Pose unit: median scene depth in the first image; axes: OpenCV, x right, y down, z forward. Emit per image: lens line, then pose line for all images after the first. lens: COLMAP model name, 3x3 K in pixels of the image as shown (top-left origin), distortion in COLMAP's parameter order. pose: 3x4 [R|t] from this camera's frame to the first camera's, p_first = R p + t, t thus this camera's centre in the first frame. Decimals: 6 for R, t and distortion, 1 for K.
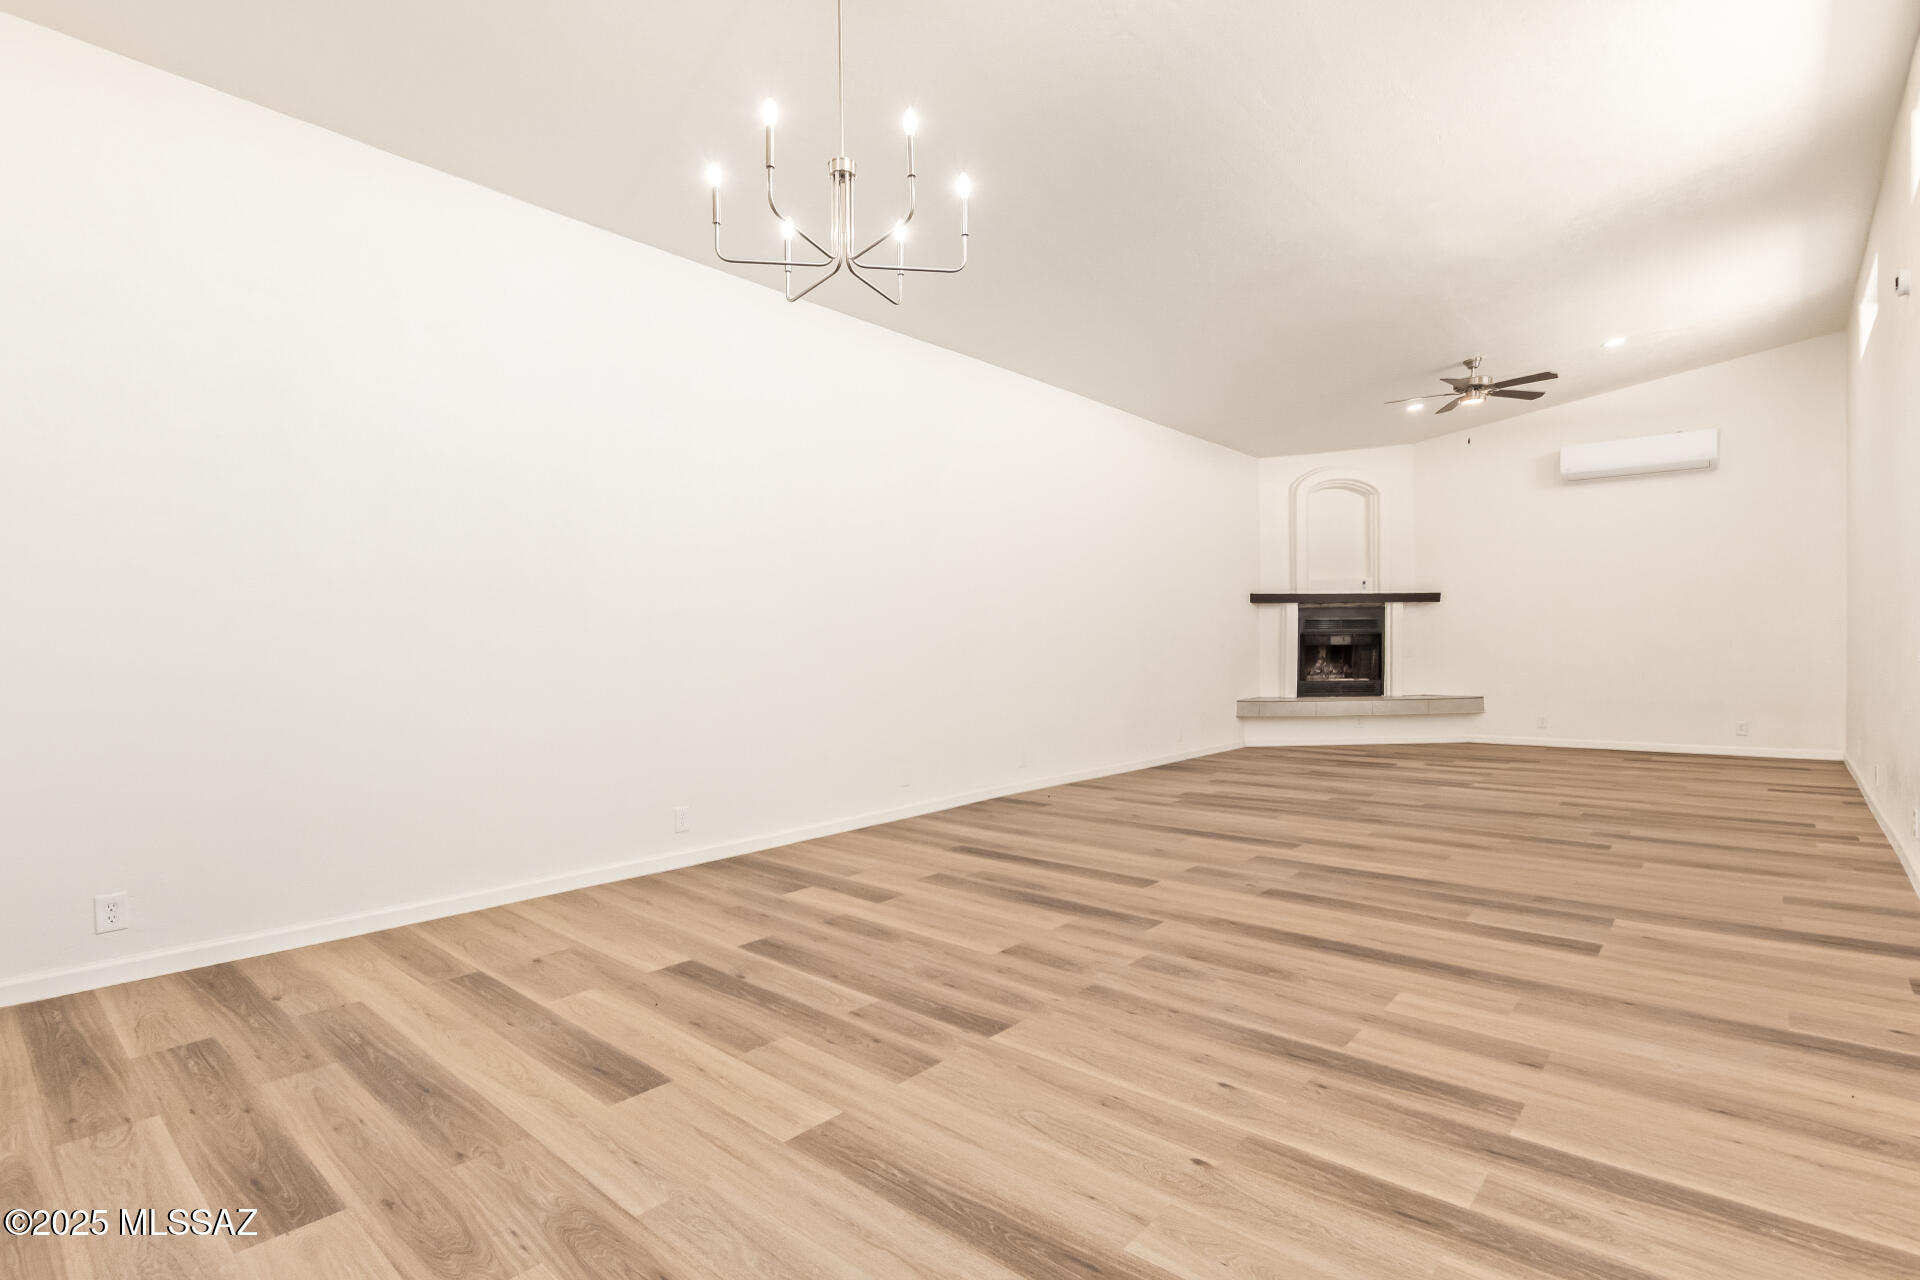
lens RADIAL K [[863.3, 0, 960.0], [0, 863.3, 640.0], [0, 0, 1]] dist [0.006220, -0.000933]
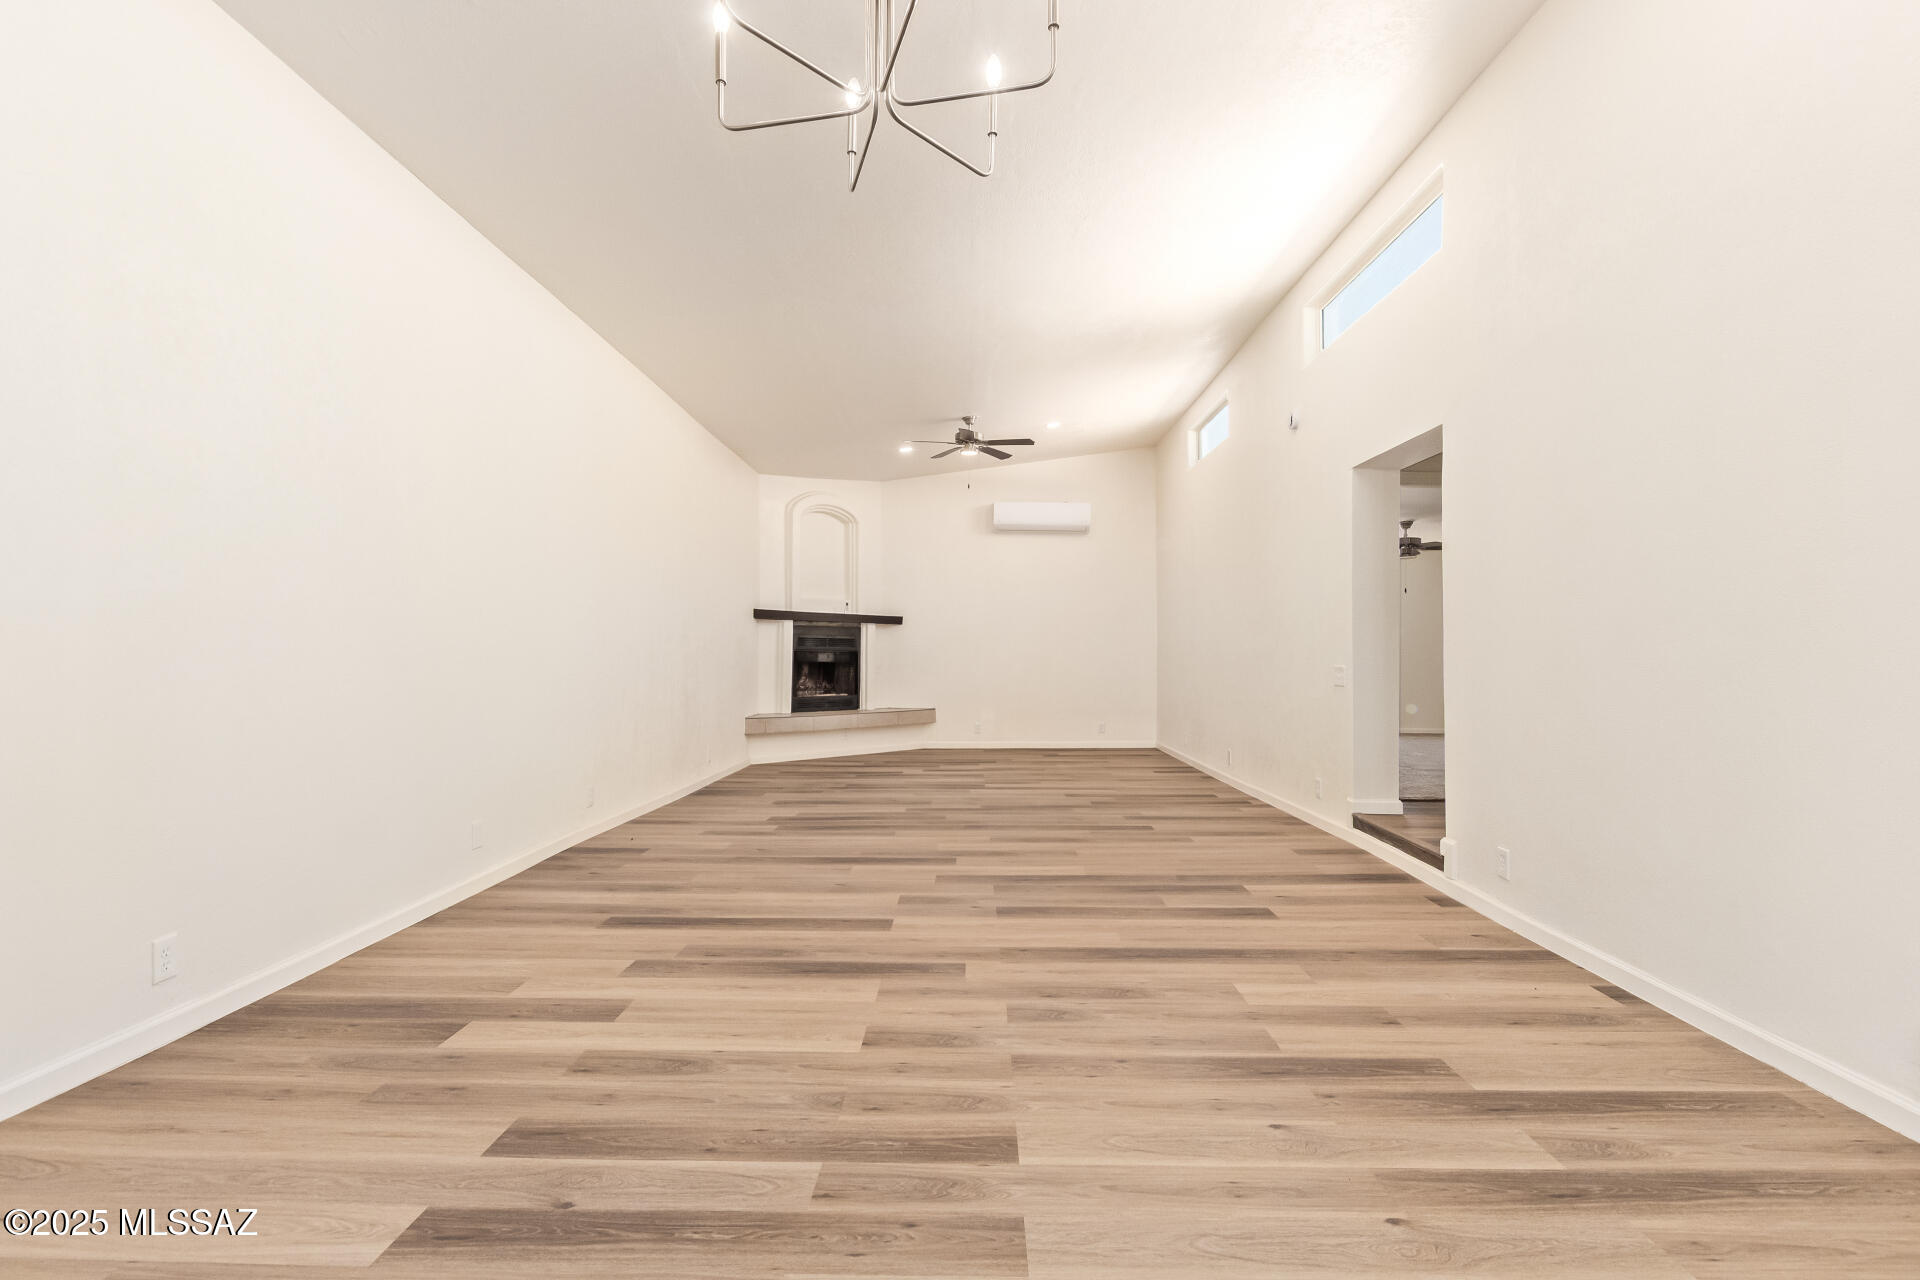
lens RADIAL K [[863.3, 0, 960.0], [0, 863.3, 640.0], [0, 0, 1]] dist [0.006220, -0.000933]
pose [[0.776158, 0.028552, 0.629892, -0.299155], [-0.016653, 0.999554, -0.024788, 0.007034], [-0.630319, 0.008750, 0.776287, 0.251203]]
